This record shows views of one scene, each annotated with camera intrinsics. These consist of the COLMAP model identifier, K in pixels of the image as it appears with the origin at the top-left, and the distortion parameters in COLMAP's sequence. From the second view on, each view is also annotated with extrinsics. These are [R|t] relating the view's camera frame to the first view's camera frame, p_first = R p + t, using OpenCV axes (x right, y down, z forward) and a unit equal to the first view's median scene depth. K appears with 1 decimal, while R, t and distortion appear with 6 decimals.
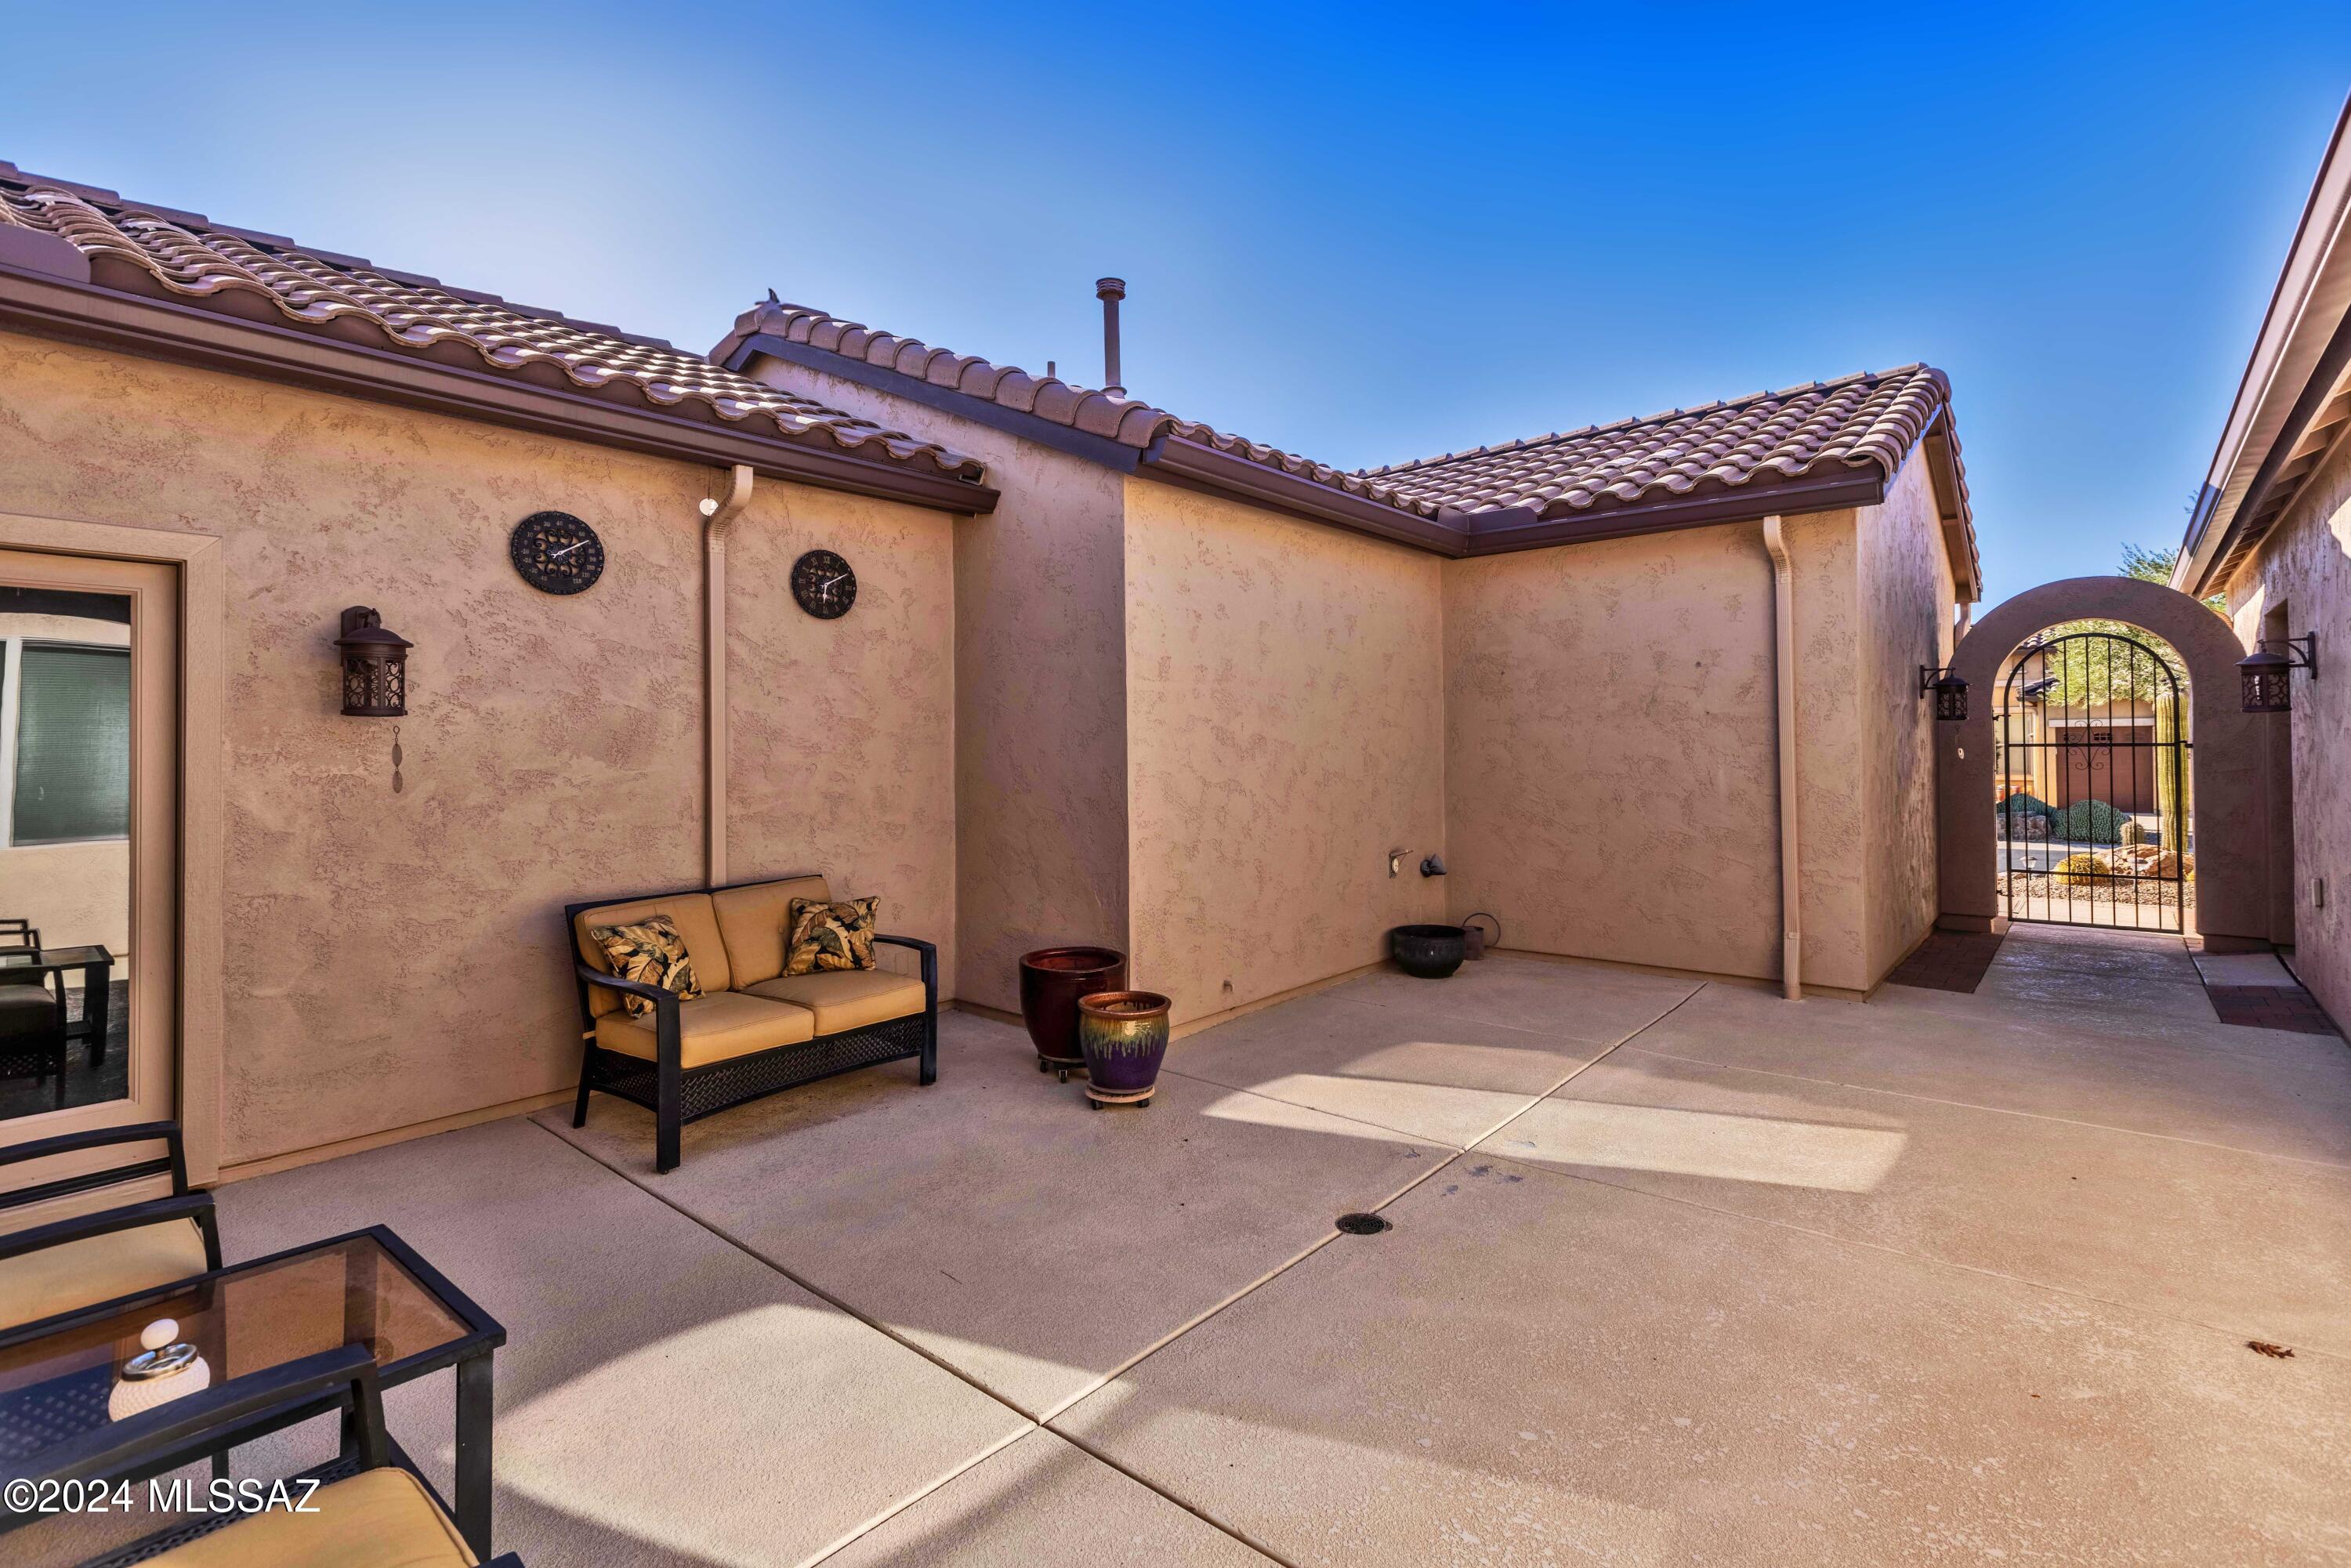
lens RADIAL K [[1099.9, 0, 1182.9], [0, 1099.9, 729.4], [0, 0, 1]] dist [-0.002788, -0.000086]
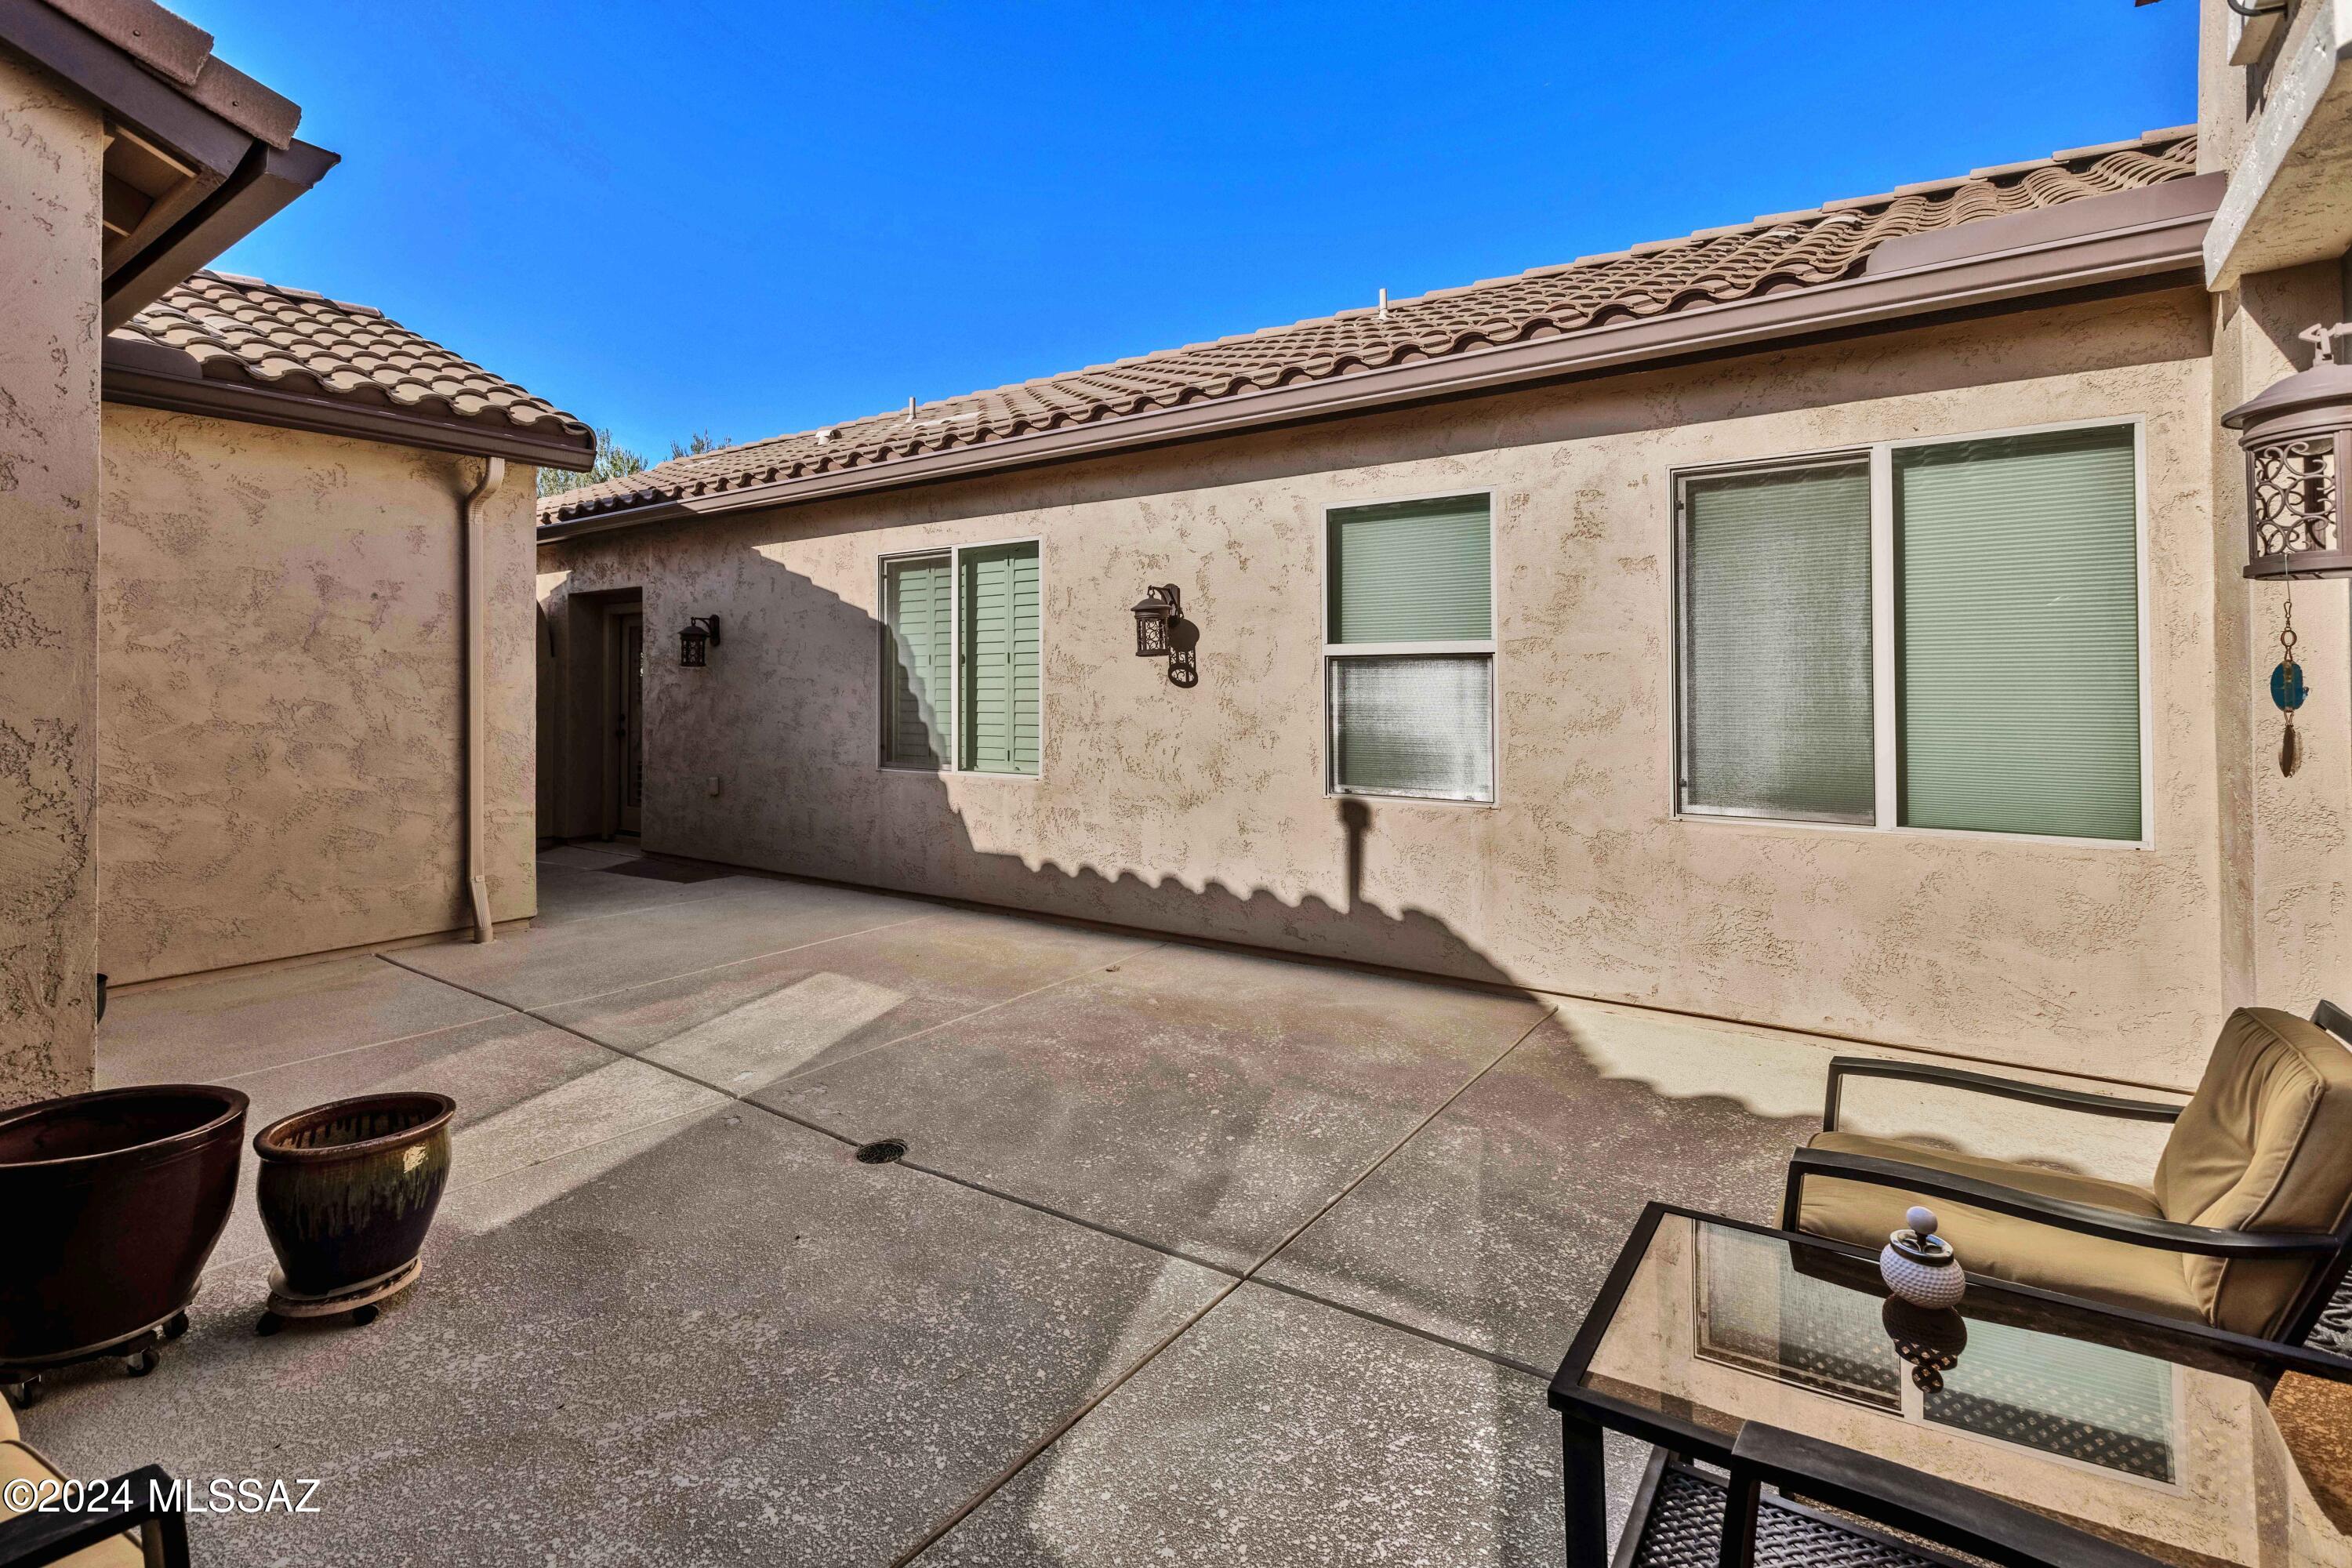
lens RADIAL K [[1100.4, 0, 1164.3], [0, 1100.4, 689.7], [0, 0, 1]] dist [-0.002788, -0.000086]
pose [[-0.090071, 0.003546, 0.995929, -0.464078], [-0.013190, 0.999902, -0.004753, 0.011945], [-0.995848, -0.013564, -0.090015, 0.442674]]
